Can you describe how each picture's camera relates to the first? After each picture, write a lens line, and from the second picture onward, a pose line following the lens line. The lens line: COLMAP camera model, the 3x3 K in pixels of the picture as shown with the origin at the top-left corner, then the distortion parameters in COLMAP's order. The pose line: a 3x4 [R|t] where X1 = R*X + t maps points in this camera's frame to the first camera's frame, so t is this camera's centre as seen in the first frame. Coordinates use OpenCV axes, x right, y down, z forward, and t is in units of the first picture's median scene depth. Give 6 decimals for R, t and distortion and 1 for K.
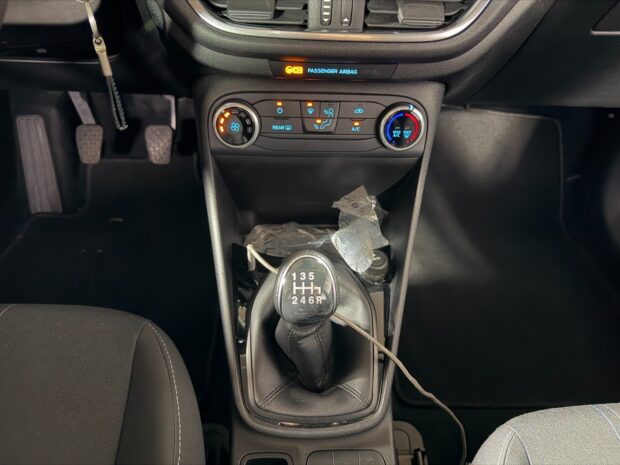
lens RADIAL K [[434.0, 0, 308.8], [0, 434.0, 233.9], [0, 0, 1]] dist [0.159272, -0.319871]
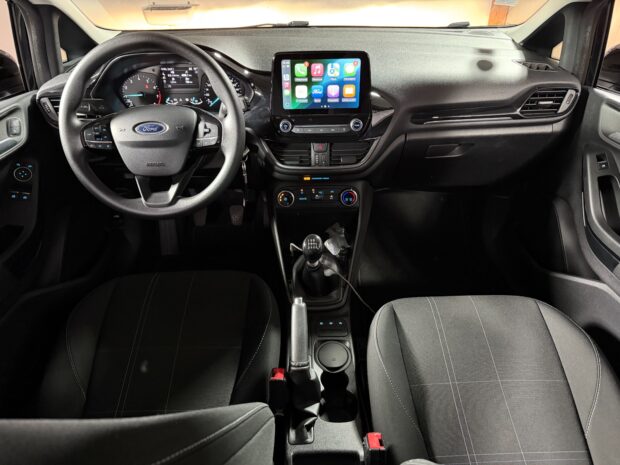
lens RADIAL K [[434.7, 0, 310.2], [0, 434.7, 233.9], [0, 0, 1]] dist [0.092567, -0.131869]
pose [[0.998923, -0.032958, -0.032657, 0.062699], [0.025768, 0.979410, -0.200232, 0.505575], [0.038584, 0.199175, 0.979204, -1.564847]]
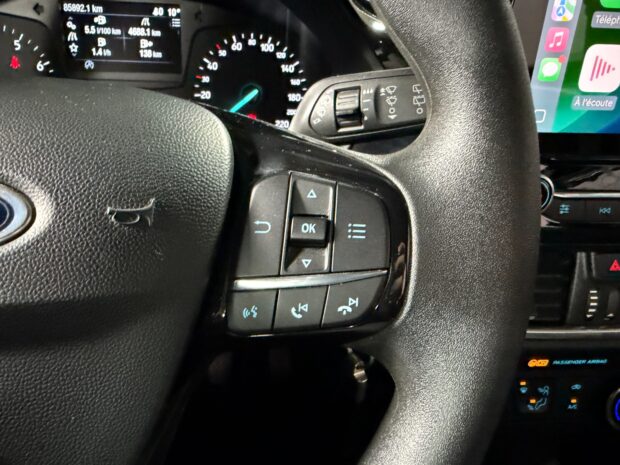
lens RADIAL K [[434.0, 0, 267.6], [0, 434.0, 232.5], [0, 0, 1]] dist [0.010240, 0.000188]
pose [[0.998551, -0.024783, 0.047774, -0.546018], [0.038587, 0.948465, -0.314524, -0.335326], [-0.037517, 0.315912, 0.948047, 0.121238]]
